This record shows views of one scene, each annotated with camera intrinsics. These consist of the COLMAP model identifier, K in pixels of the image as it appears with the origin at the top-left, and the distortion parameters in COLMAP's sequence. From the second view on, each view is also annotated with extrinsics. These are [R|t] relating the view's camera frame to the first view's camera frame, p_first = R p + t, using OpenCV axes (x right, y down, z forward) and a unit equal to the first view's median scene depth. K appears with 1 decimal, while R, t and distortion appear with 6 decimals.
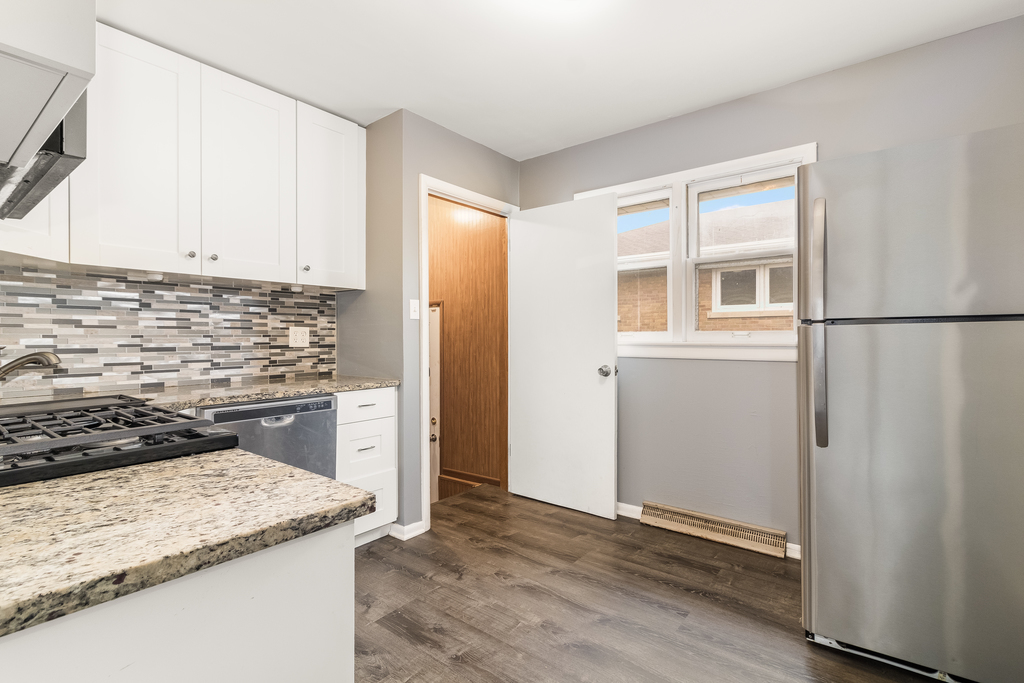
lens RADIAL K [[481.3, 0, 508.0], [0, 481.3, 337.1], [0, 0, 1]] dist [0.001704, -0.000452]
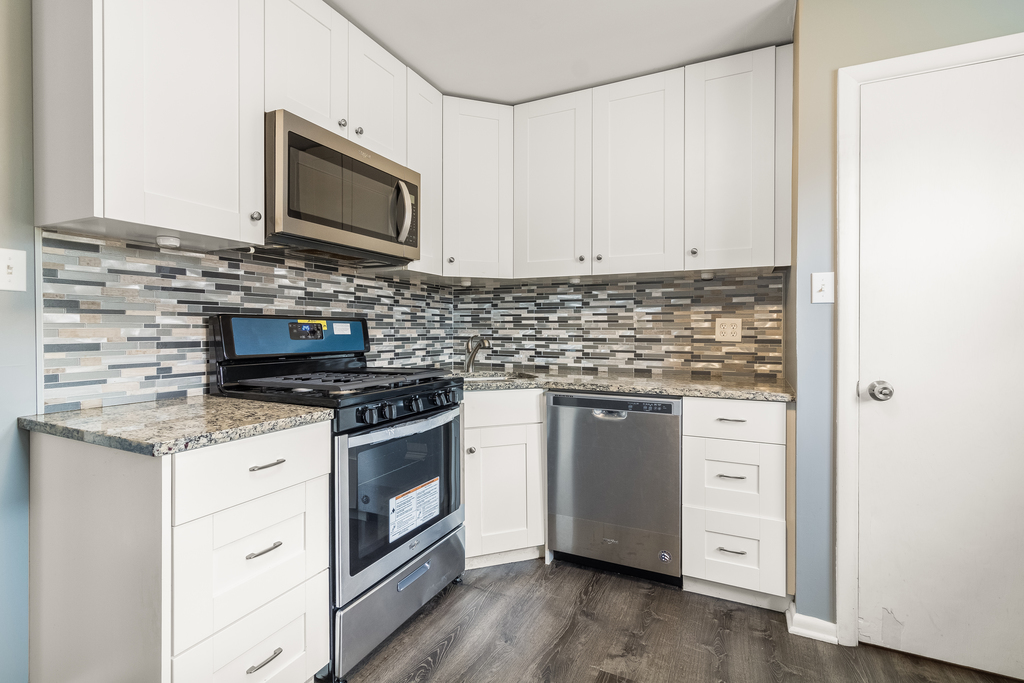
lens RADIAL K [[481.3, 0, 512.8], [0, 481.3, 330.6], [0, 0, 1]] dist [0.001704, -0.000452]
pose [[0.215679, 0.005366, -0.976450, 0.406969], [-0.002947, 0.999984, 0.004845, -0.002522], [0.976460, 0.001832, 0.215691, 0.539843]]
